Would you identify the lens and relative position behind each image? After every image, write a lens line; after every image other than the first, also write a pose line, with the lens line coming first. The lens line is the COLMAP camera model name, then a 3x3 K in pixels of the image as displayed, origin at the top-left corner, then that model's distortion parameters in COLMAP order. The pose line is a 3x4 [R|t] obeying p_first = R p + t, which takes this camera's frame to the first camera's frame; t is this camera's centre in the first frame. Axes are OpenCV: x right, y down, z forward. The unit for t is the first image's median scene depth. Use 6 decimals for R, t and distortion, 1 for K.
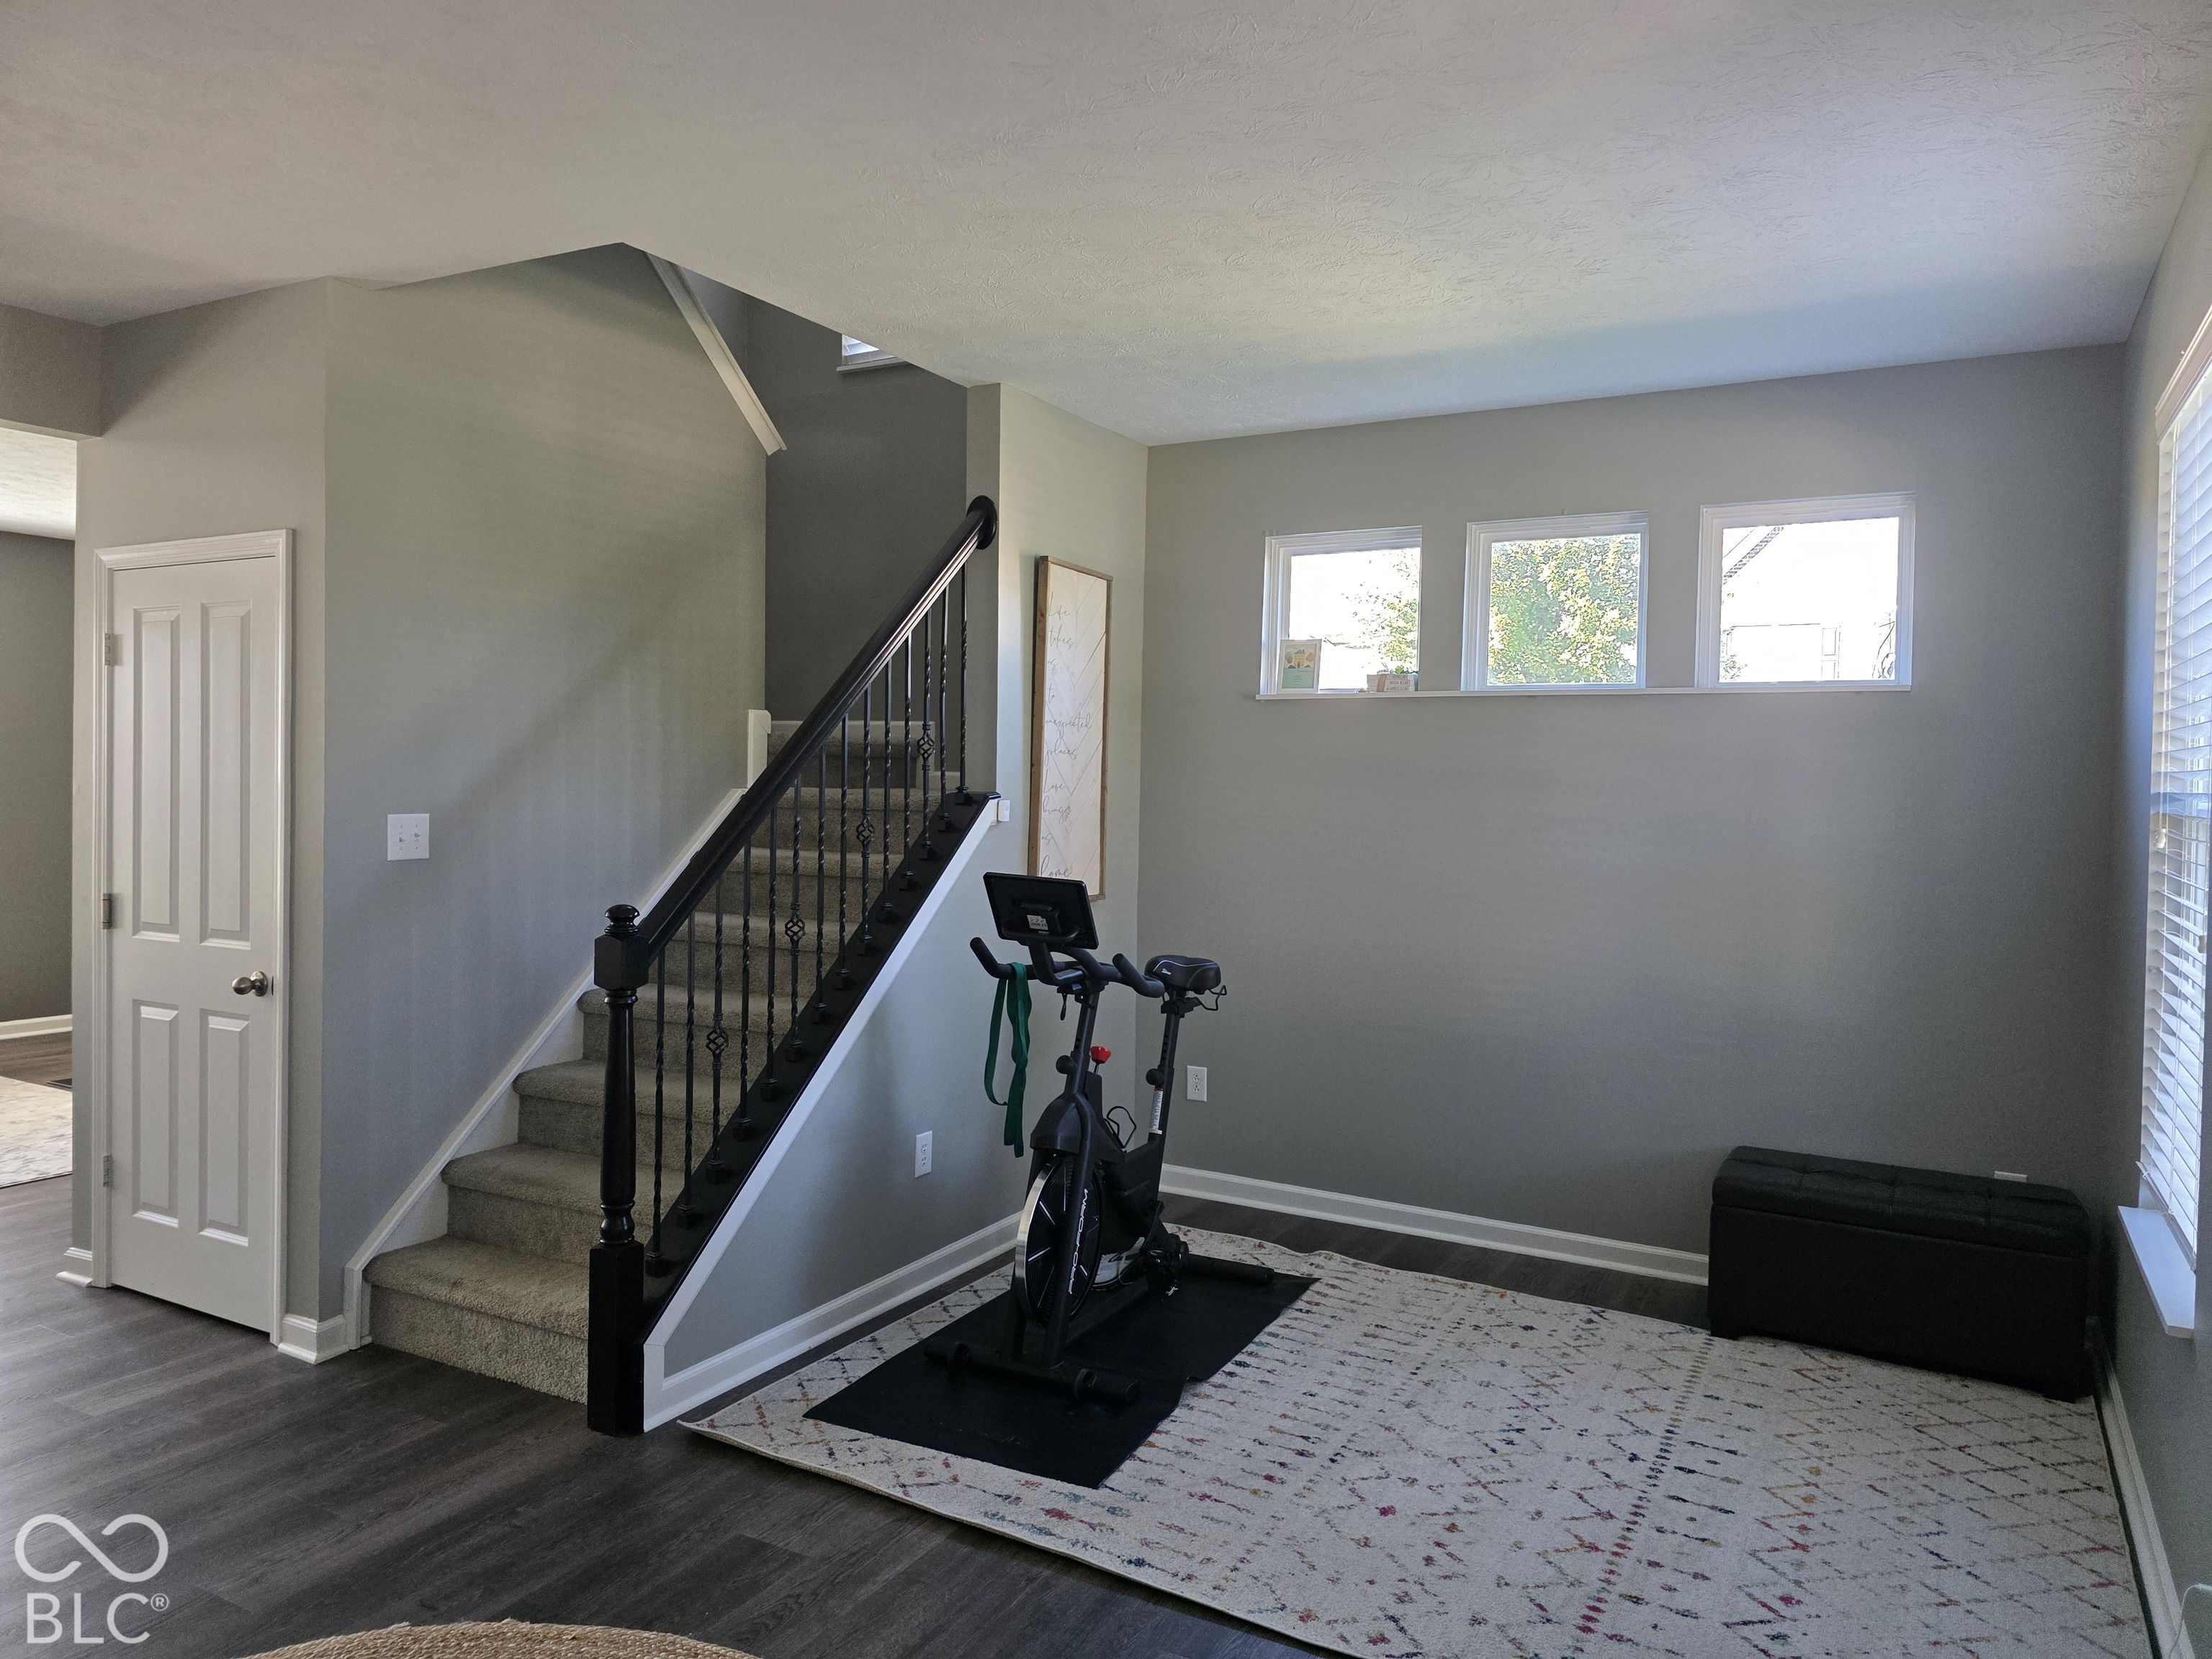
lens RADIAL K [[1474.8, 0, 1100.0], [0, 1474.8, 841.7], [0, 0, 1]] dist [0.104461, -0.147759]
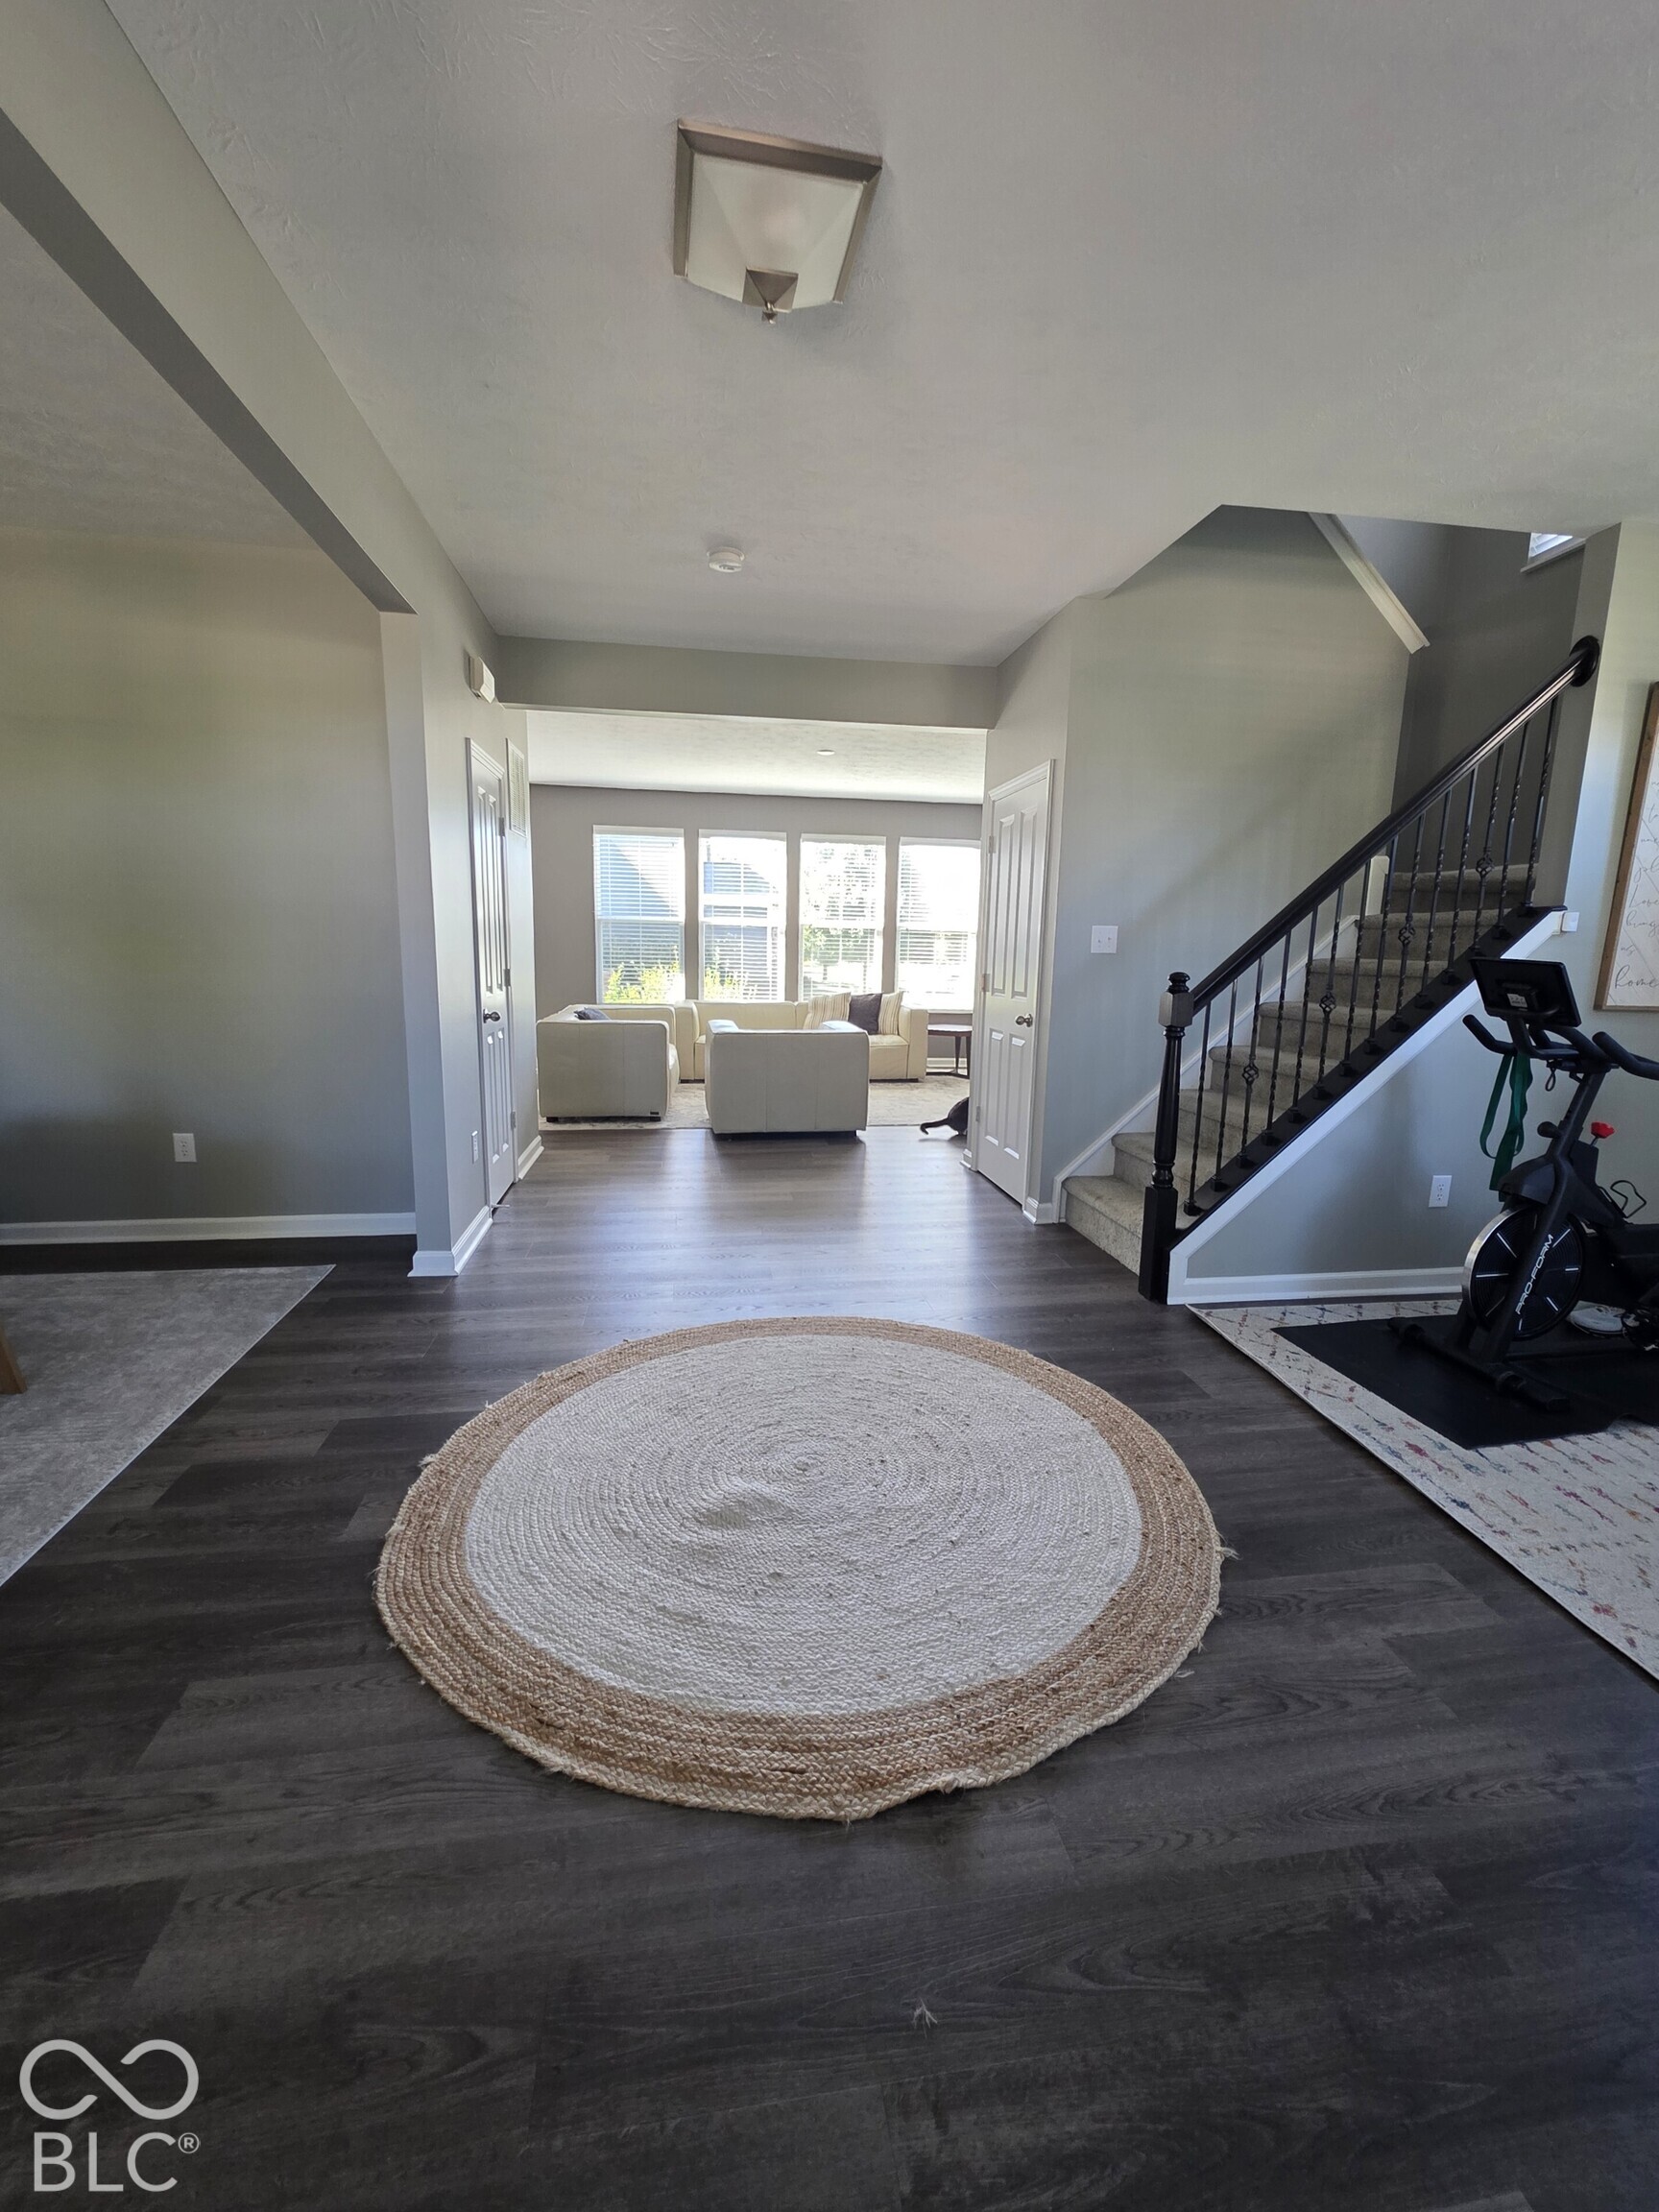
lens RADIAL K [[907.1, 0, 829.5], [0, 907.1, 1106.0], [0, 0, 1]] dist [0.012816, 0.000217]
pose [[0.625207, 0.137922, -0.768176, 0.183019], [-0.043013, 0.988855, 0.142536, 0.057014], [0.779273, -0.056074, 0.624171, 0.113535]]
